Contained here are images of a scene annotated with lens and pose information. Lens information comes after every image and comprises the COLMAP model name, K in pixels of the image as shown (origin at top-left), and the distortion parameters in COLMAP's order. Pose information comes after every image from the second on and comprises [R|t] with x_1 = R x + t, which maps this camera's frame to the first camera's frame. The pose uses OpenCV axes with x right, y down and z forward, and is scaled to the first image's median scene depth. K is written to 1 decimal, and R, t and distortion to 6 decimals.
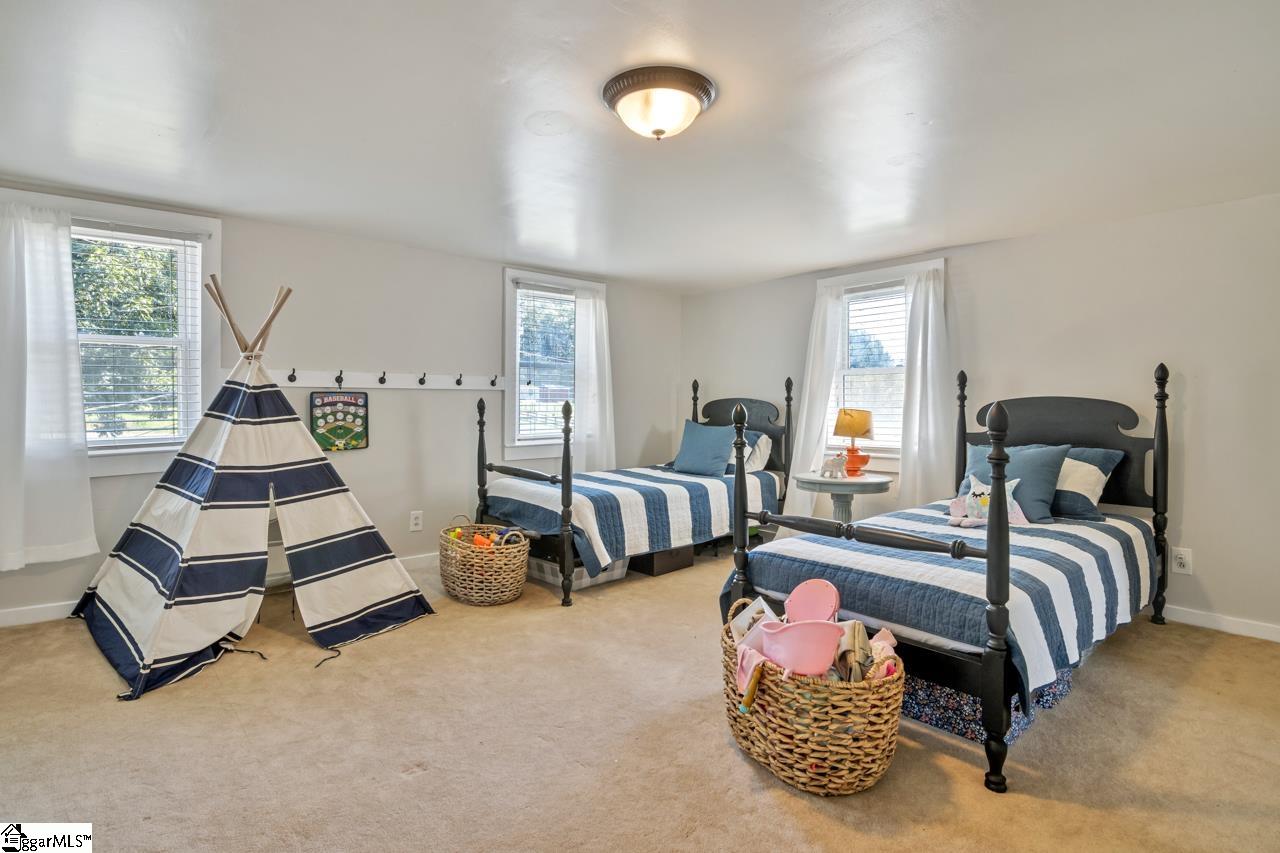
lens RADIAL K [[645.8, 0, 640.4], [0, 645.8, 421.1], [0, 0, 1]] dist [-0.013396, -0.004977]
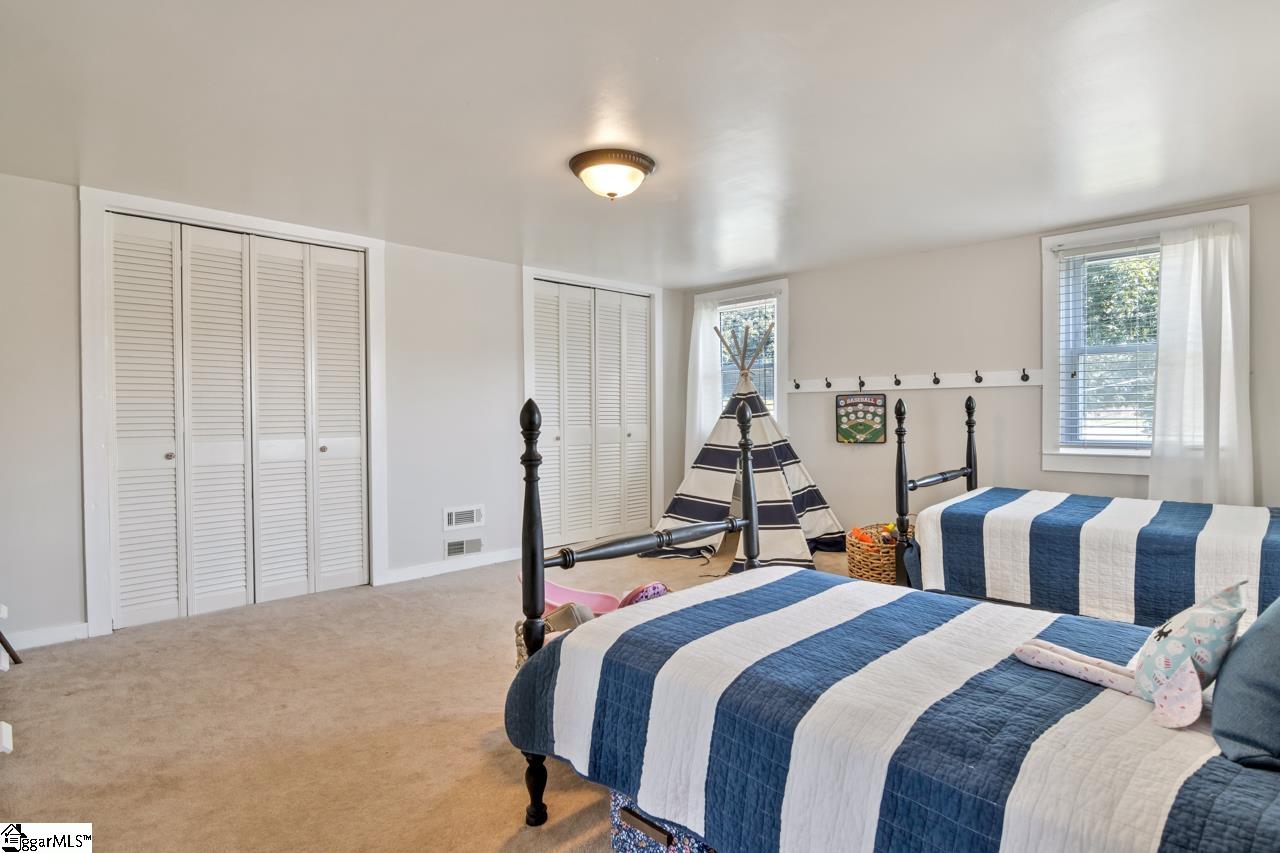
lens RADIAL K [[645.8, 0, 640.9], [0, 645.8, 422.4], [0, 0, 1]] dist [-0.013396, -0.004977]
pose [[0.061891, 0.018101, -0.997919, 0.699203], [-0.015701, 0.999729, 0.017160, -0.007443], [0.997959, 0.014606, 0.062158, 0.517840]]
